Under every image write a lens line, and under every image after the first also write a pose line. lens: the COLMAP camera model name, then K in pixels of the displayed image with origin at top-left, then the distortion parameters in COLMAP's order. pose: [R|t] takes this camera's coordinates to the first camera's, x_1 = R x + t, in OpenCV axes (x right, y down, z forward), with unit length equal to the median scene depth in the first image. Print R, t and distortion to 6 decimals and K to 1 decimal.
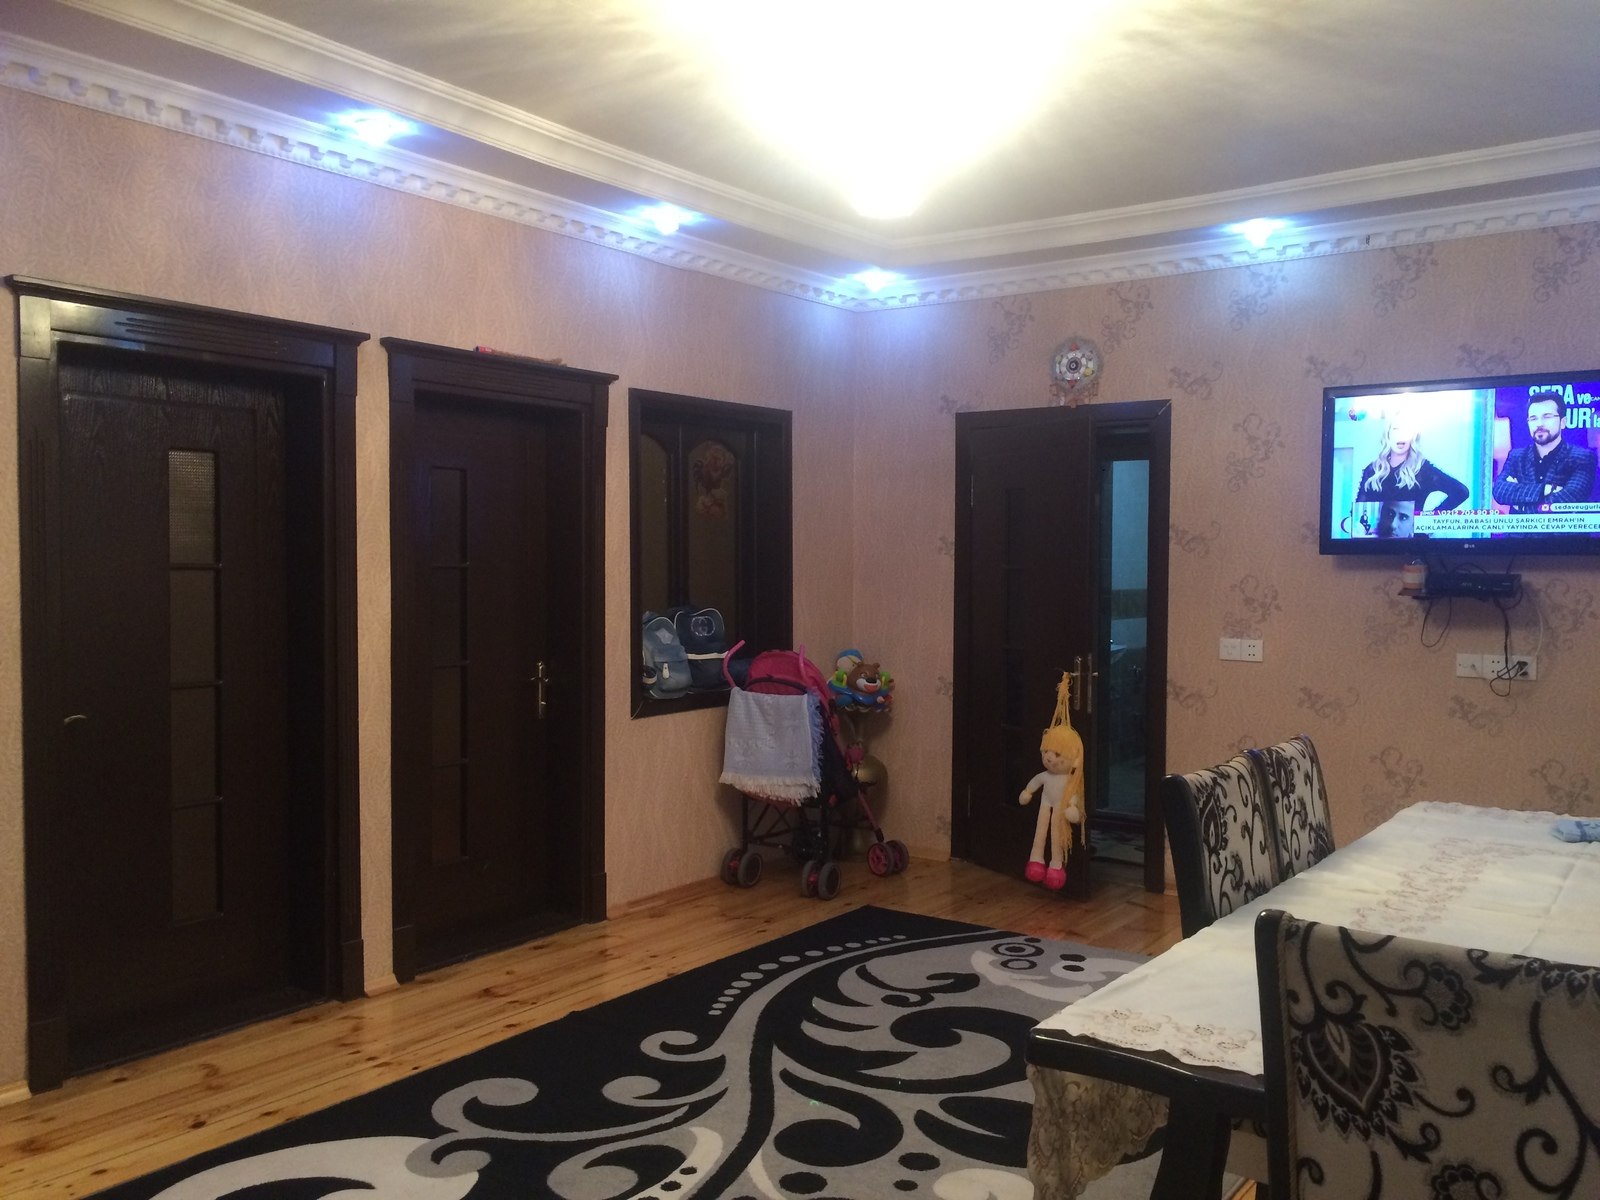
lens RADIAL K [[1356.1, 0, 806.9], [0, 1356.1, 604.6], [0, 0, 1]] dist [0.073184, -0.112965]
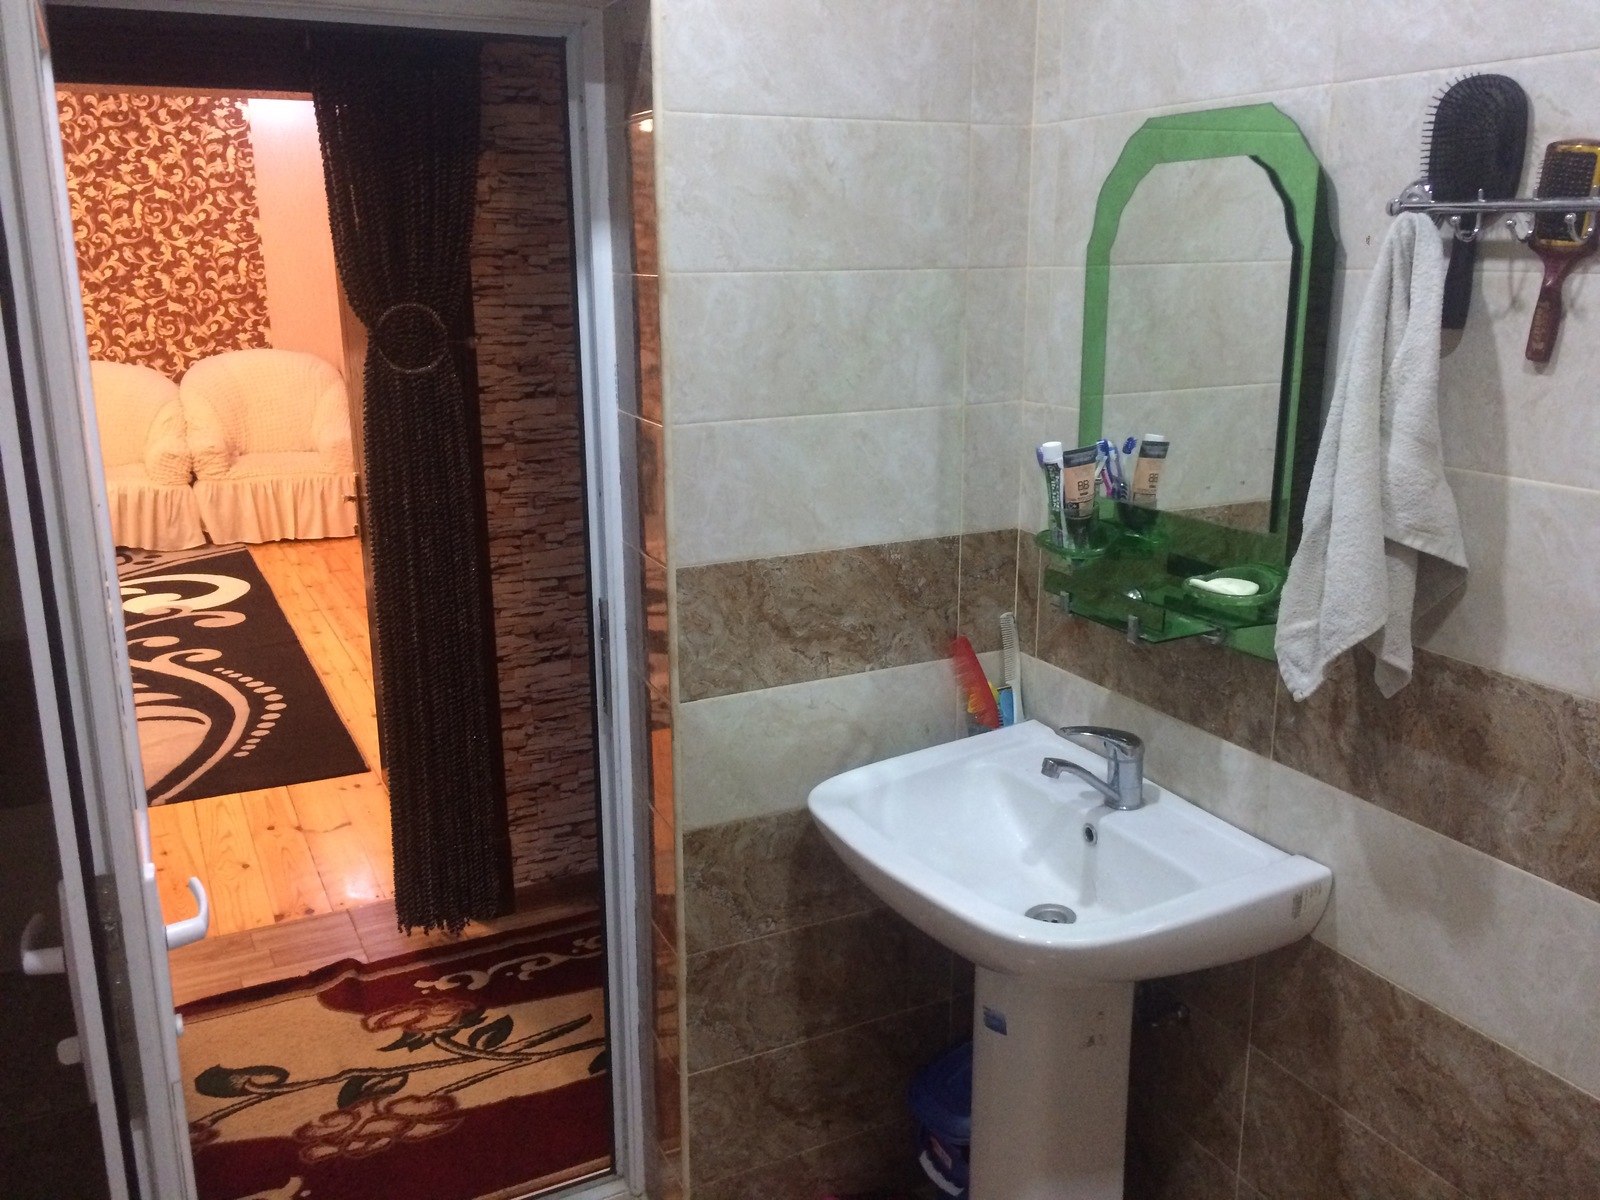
lens RADIAL K [[1375.8, 0, 800.0], [0, 1375.8, 600.0], [0, 0, 1]] dist [0.080571, -0.116054]
pose [[-0.467651, 0.213950, -0.857629, 0.776088], [-0.030284, 0.965816, 0.257453, -0.121061], [0.883394, 0.146371, -0.445186, 2.013959]]
